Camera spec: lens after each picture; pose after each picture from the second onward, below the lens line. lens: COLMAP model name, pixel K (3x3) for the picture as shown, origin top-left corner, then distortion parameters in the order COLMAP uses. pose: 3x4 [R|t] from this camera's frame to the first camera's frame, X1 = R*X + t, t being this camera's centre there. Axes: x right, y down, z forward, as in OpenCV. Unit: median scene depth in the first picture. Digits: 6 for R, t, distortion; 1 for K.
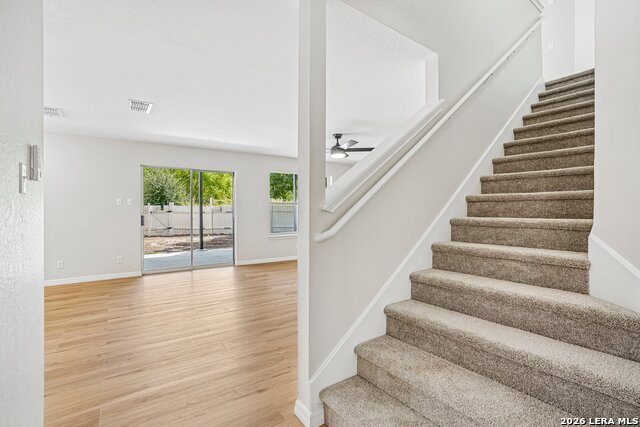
lens RADIAL K [[294.6, 0, 323.8], [0, 294.6, 213.0], [0, 0, 1]] dist [-0.074098, 0.025625]
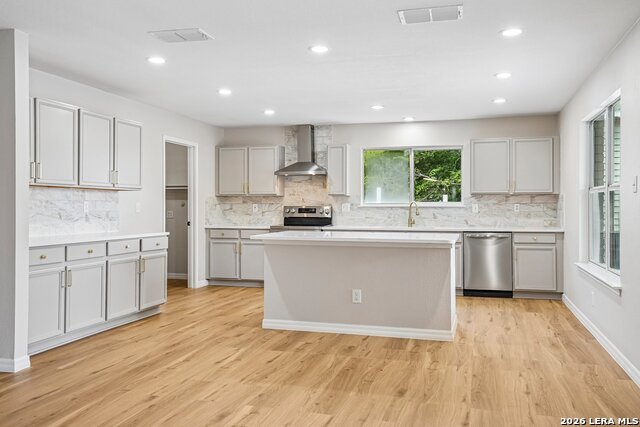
lens RADIAL K [[566.6, 0, 319.7], [0, 566.6, 201.3], [0, 0, 1]] dist [0.029976, 0.006694]
pose [[-0.789605, -0.005714, -0.613588, -0.092173], [-0.009578, 0.999950, 0.003013, -0.009048], [0.613540, 0.008256, -0.789620, 0.939364]]
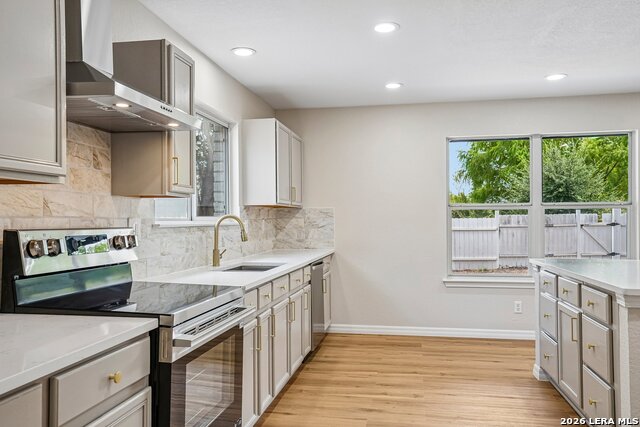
lens RADIAL K [[520.0, 0, 320.0], [0, 520.0, 213.5], [0, 0, 1]] dist [0.006743, 0.003941]
pose [[0.689429, -0.012311, -0.724249, -0.541778], [-0.006633, 0.999706, -0.023307, 0.004631], [0.724323, 0.020873, 0.689144, -0.282010]]
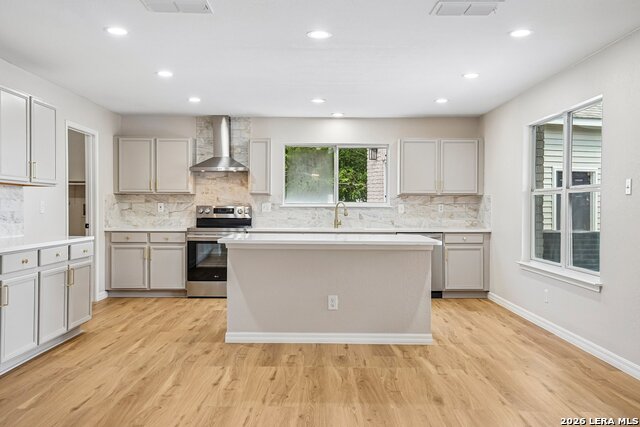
lens RADIAL K [[601.2, 0, 320.0], [0, 601.2, 213.5], [0, 0, 1]] dist [0.058963, 0.003239]
pose [[-0.589421, 0.007502, -0.807791, 0.032127], [-0.016353, 0.999641, 0.021216, -0.007744], [0.807660, 0.025715, -0.589087, 0.788471]]
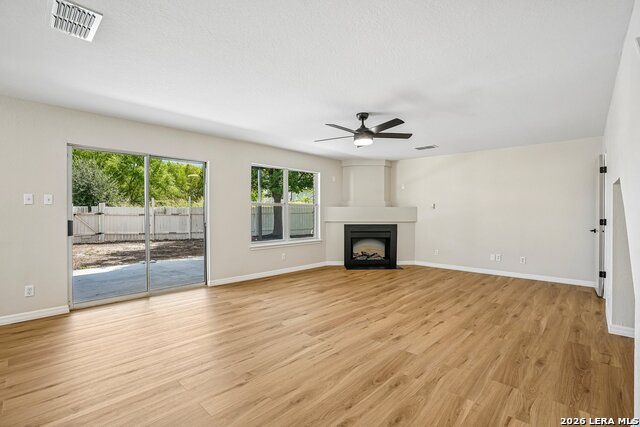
lens RADIAL K [[294.6, 0, 323.8], [0, 294.6, 213.0], [0, 0, 1]] dist [-0.074098, 0.025625]
pose [[0.982149, 0.000881, 0.188102, -0.149169], [0.000272, 0.999981, -0.006106, -0.003909], [-0.188104, 0.006049, 0.982130, 0.209181]]
